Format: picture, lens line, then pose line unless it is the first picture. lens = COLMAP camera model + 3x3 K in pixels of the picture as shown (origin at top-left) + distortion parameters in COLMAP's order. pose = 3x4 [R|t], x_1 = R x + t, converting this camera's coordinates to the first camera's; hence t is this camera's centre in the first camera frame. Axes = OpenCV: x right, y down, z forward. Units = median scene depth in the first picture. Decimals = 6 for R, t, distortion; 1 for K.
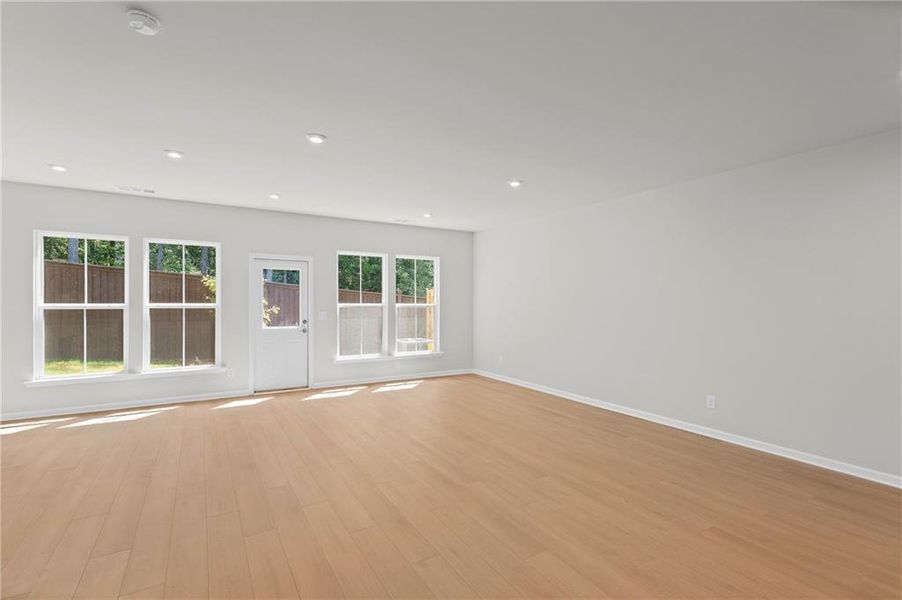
lens RADIAL K [[431.7, 0, 448.8], [0, 431.7, 303.1], [0, 0, 1]] dist [-0.000213, -0.000973]
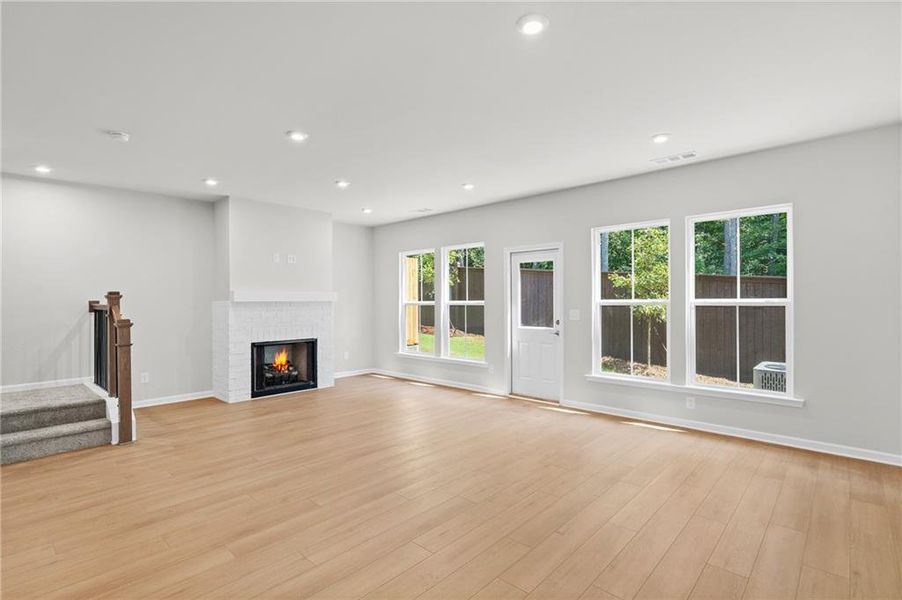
lens RADIAL K [[431.7, 0, 448.8], [0, 431.7, 303.1], [0, 0, 1]] dist [-0.000213, -0.000973]
pose [[0.242765, 0.000910, -0.970085, 0.413863], [0.003419, 0.999993, 0.001794, 0.004453], [0.970079, -0.003753, 0.242760, 0.600232]]
